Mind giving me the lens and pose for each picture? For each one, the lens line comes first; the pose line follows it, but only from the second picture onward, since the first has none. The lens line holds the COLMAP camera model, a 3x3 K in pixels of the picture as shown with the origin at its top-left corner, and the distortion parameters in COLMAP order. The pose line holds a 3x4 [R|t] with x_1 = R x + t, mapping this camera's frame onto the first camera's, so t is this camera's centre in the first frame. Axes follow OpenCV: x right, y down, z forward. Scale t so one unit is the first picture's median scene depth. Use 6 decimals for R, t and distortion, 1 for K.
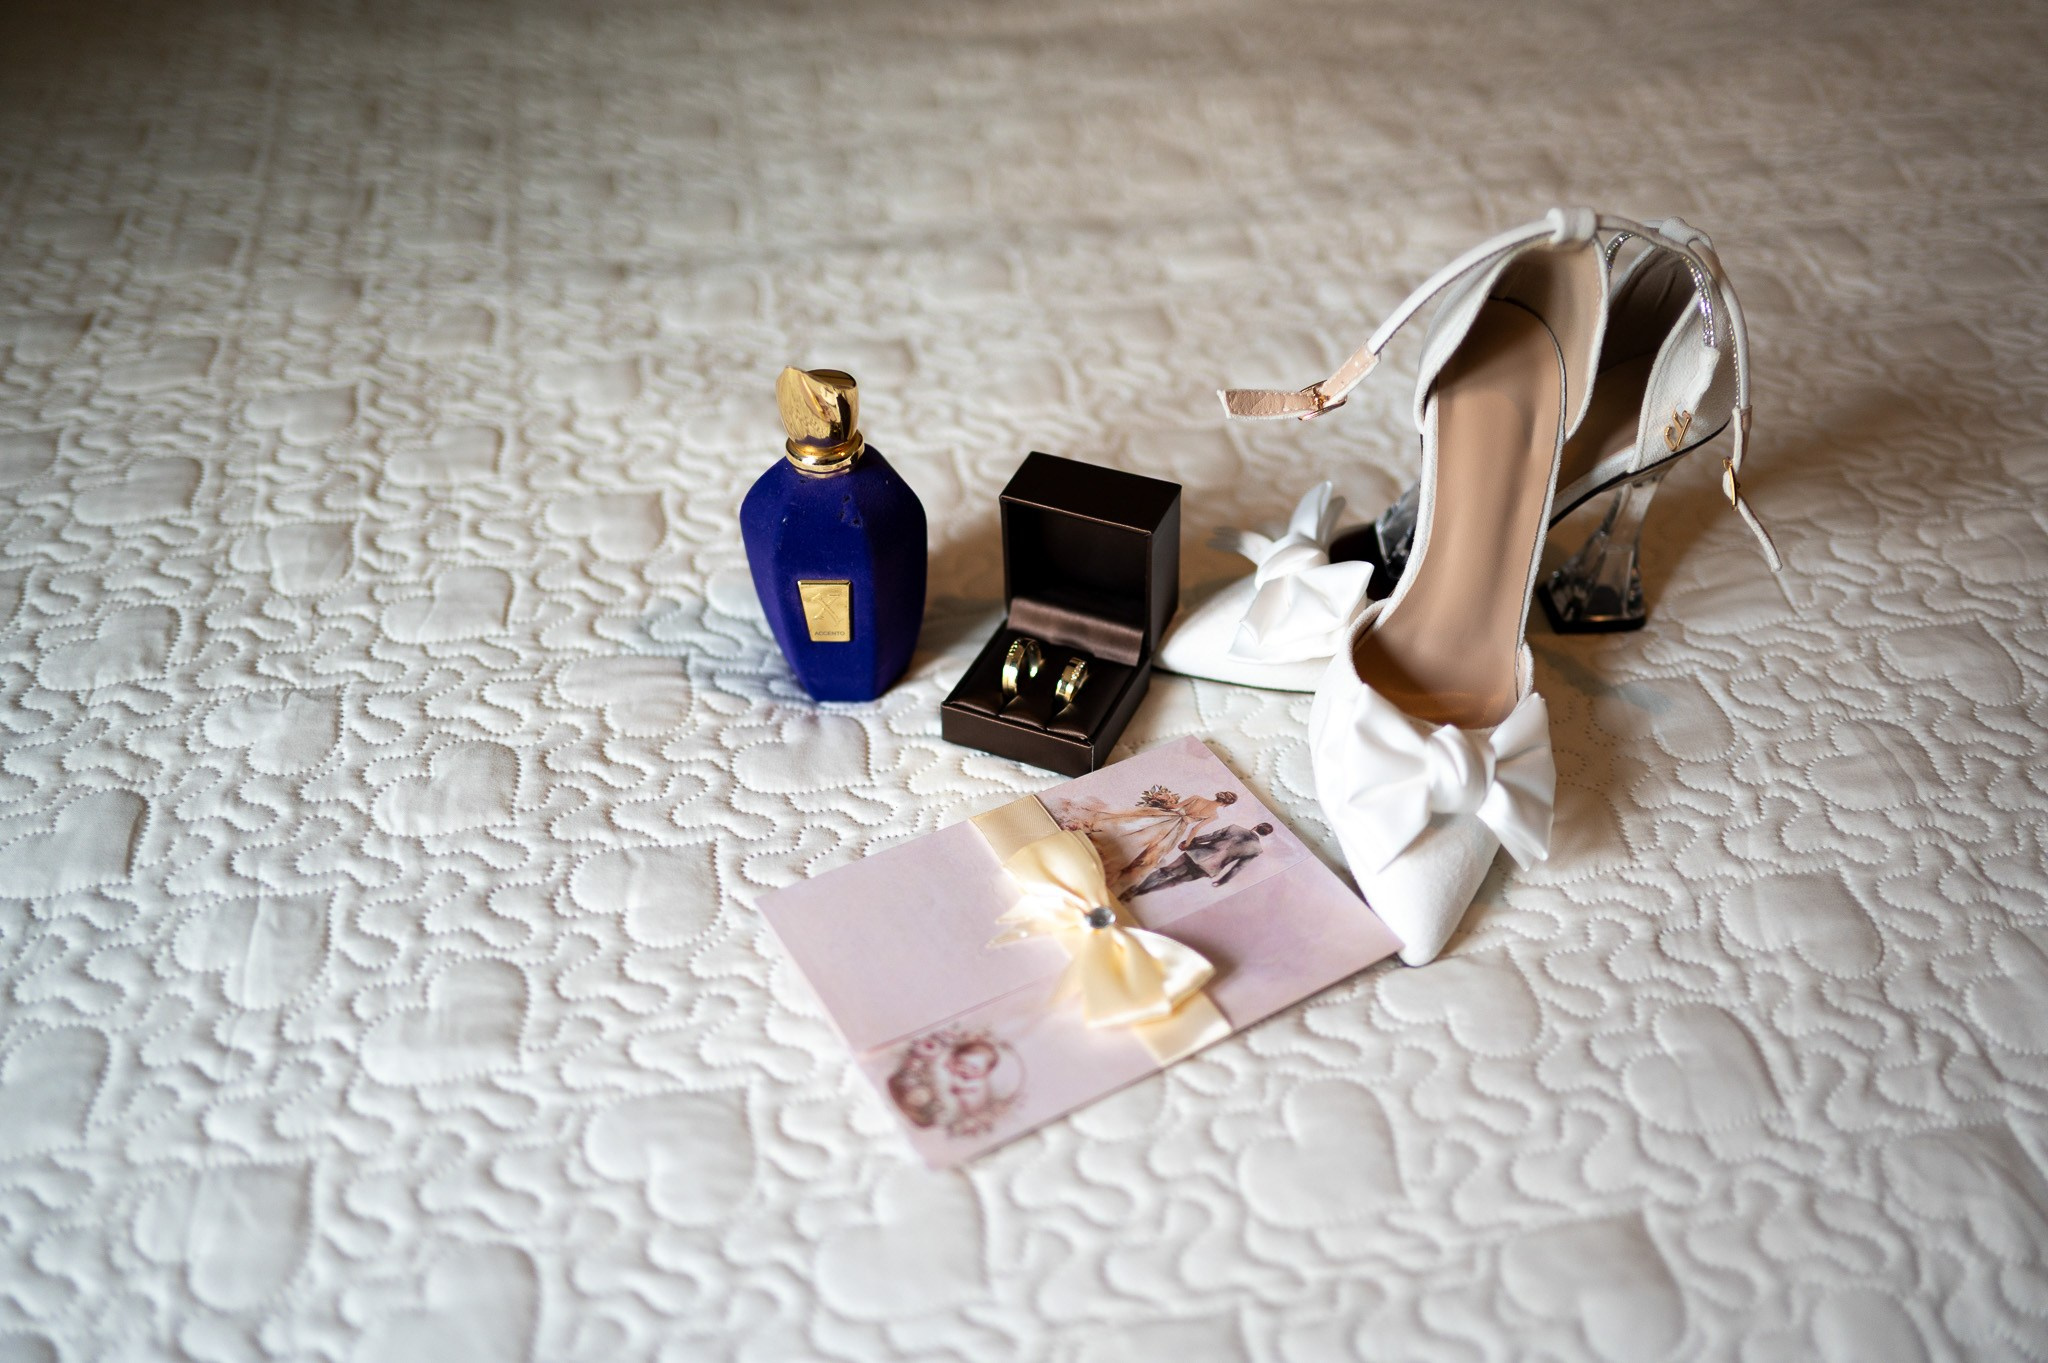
lens RADIAL K [[2297.3, 0, 1020.0], [0, 2297.3, 680.1], [0, 0, 1]] dist [-0.011520, 0.000000]
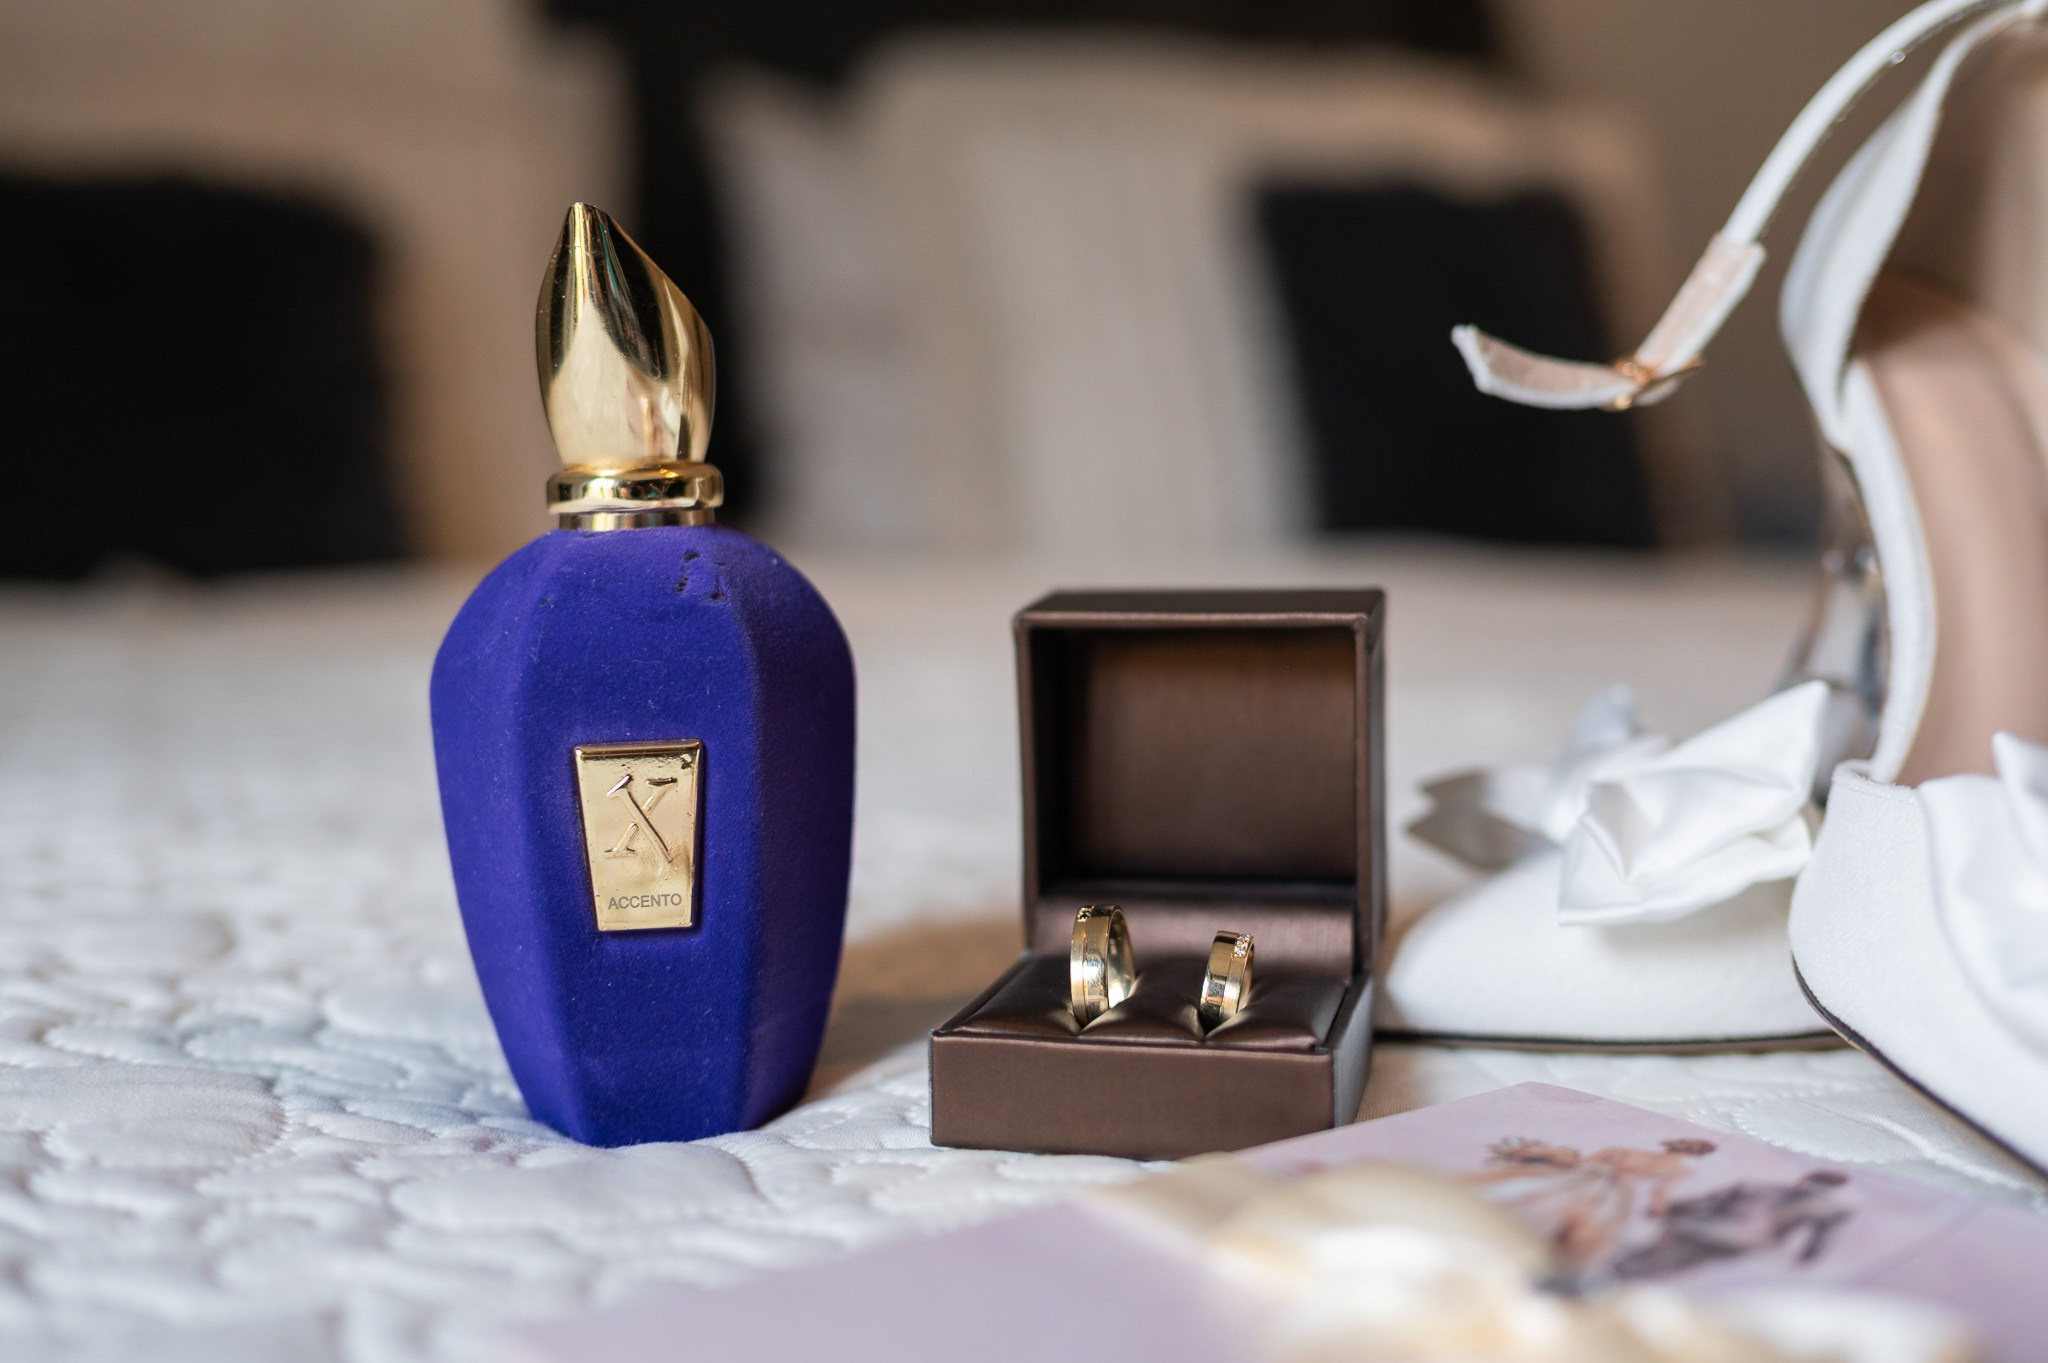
lens RADIAL K [[2297.3, 0, 1032.6], [0, 2297.3, 684.6], [0, 0, 1]] dist [-0.011520, 0.000000]
pose [[0.981799, -0.005796, 0.189836, -0.092586], [0.116252, 0.808752, -0.576546, 0.194803], [-0.150188, 0.588121, 0.794706, 0.635252]]
